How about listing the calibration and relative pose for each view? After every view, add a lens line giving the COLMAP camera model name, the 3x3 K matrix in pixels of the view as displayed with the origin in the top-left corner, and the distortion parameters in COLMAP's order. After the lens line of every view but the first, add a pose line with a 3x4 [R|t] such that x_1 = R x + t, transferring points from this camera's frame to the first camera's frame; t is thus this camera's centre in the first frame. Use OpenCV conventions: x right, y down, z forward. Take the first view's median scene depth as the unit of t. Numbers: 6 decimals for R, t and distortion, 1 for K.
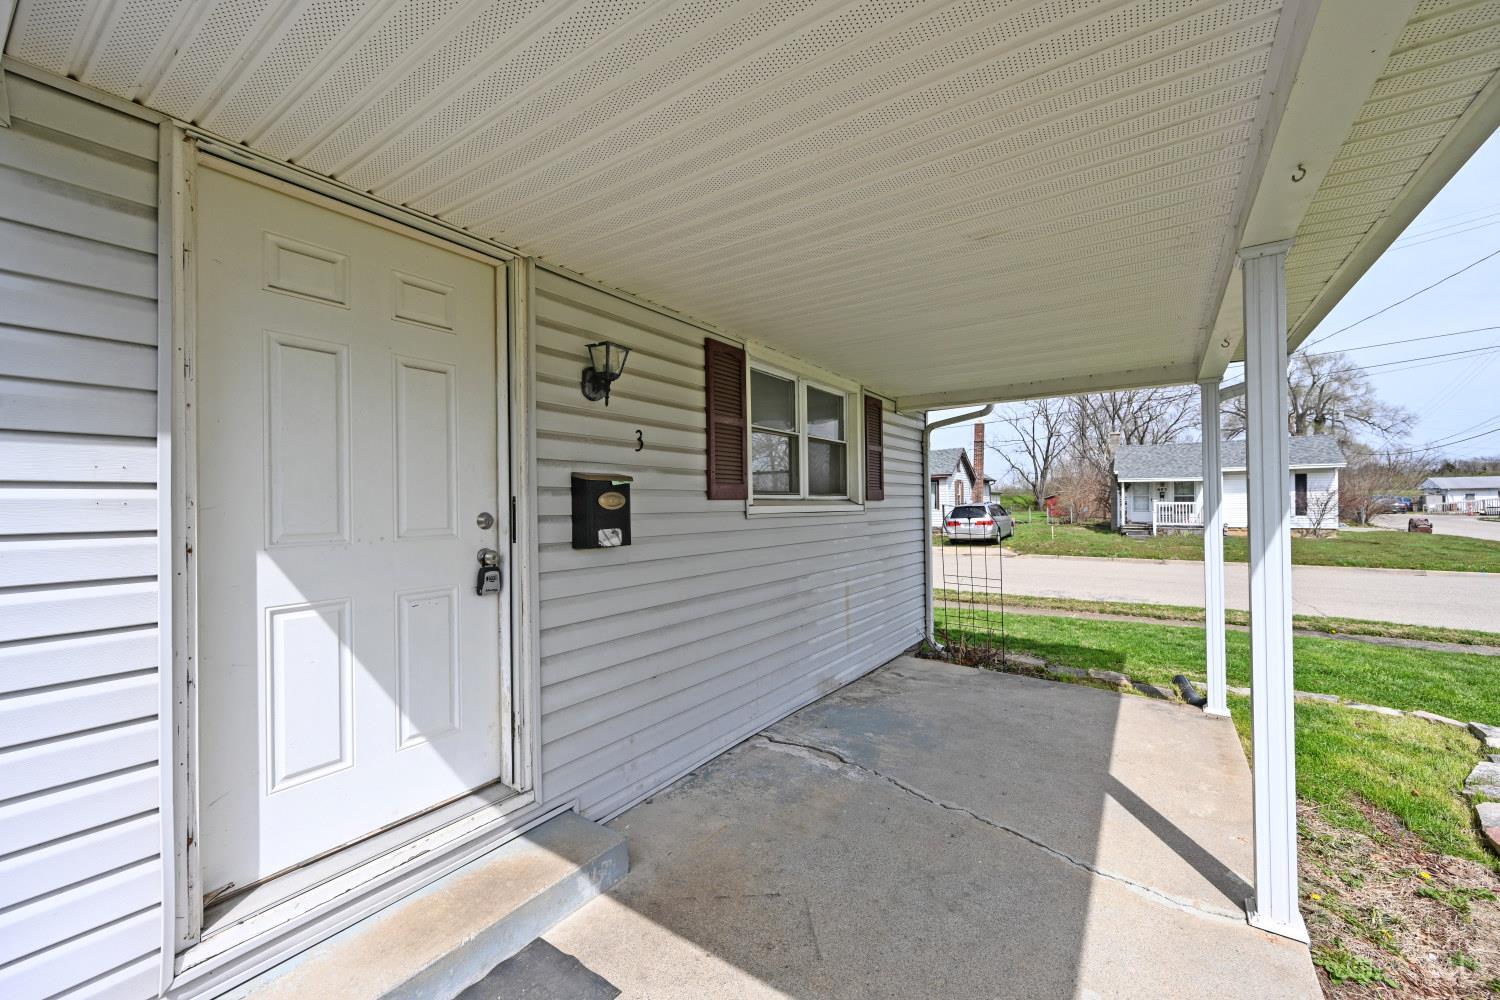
lens RADIAL K [[589.0, 0, 749.0], [0, 589.0, 502.7], [0, 0, 1]] dist [-0.001364, 0.000185]
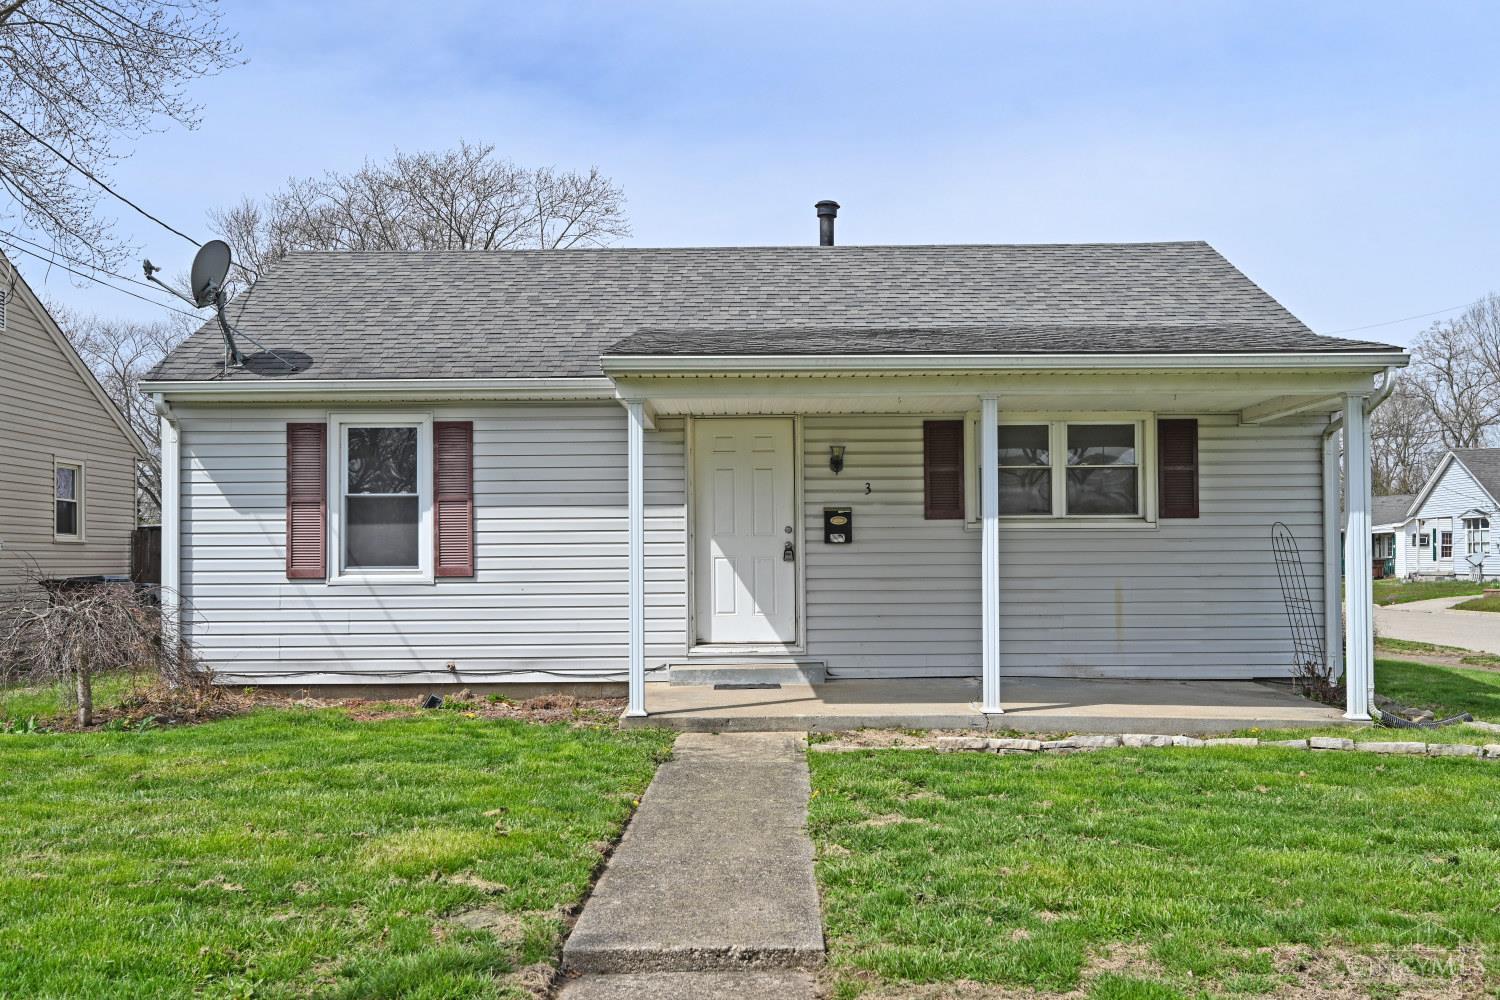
lens RADIAL K [[1331.0, 0, 751.2], [0, 1331.0, 541.6], [0, 0, 1]] dist [-0.005000, 0.001730]
pose [[0.568546, -0.005032, -0.822636, 3.483673], [0.004304, 0.999986, -0.003143, 0.085054], [0.822640, -0.001753, 0.568560, -1.943320]]
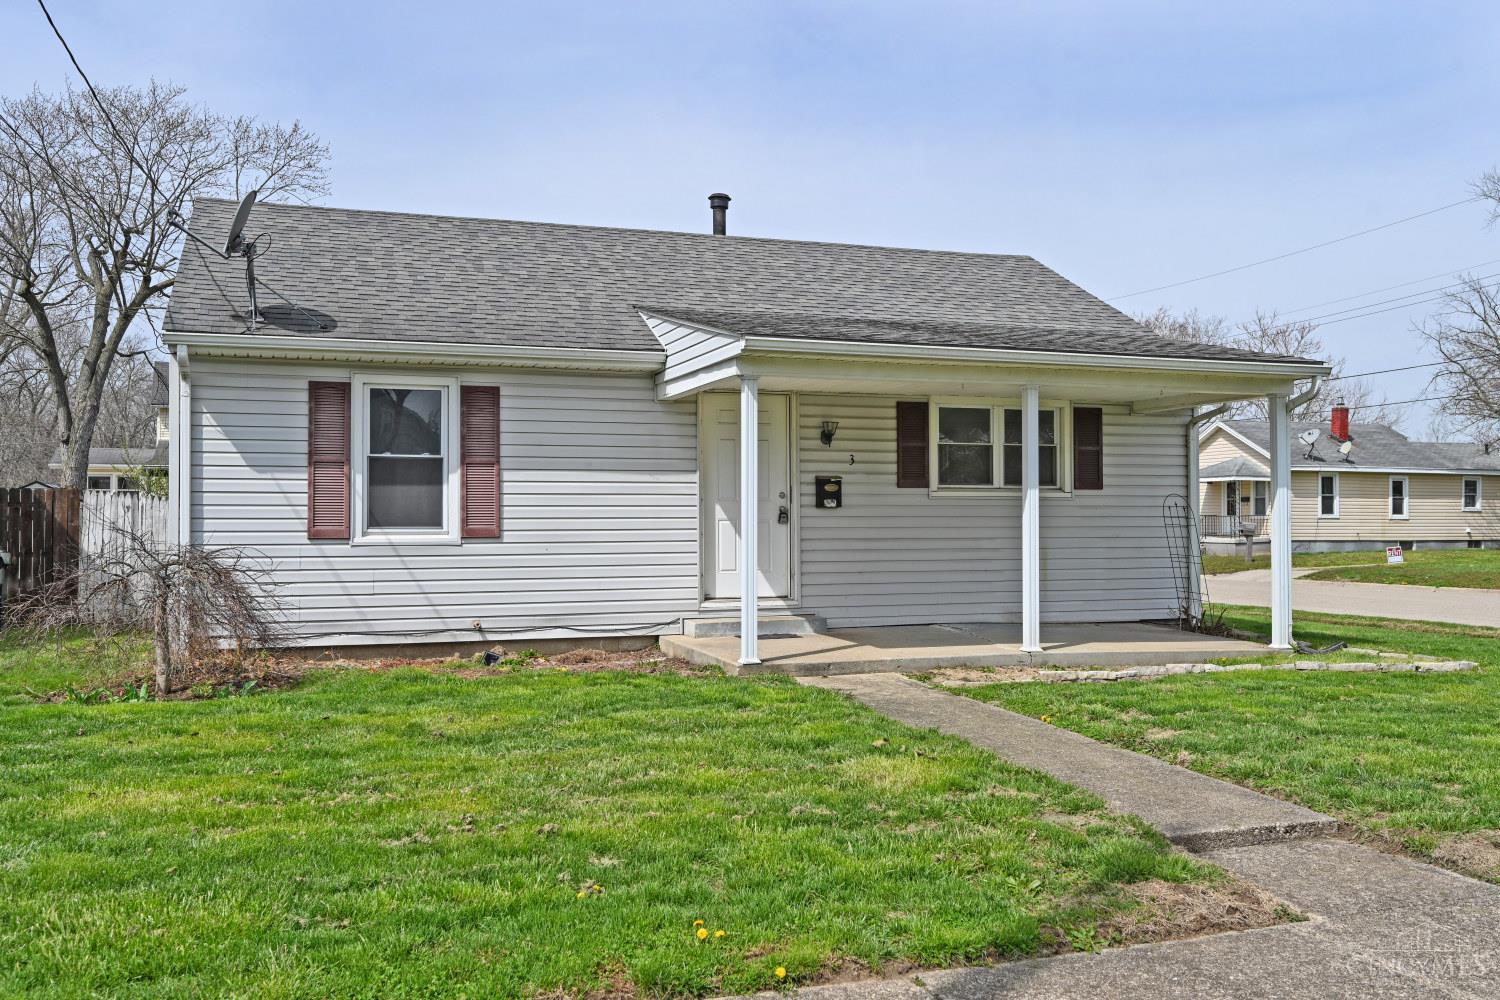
lens RADIAL K [[1278.3, 0, 750.2], [0, 1278.3, 505.4], [0, 0, 1]] dist [-0.004875, -0.003413]
pose [[0.805233, 0.001482, -0.592956, 2.540424], [-0.003905, 0.999988, -0.002803, 0.083585], [0.592945, 0.004572, 0.805230, -3.308700]]
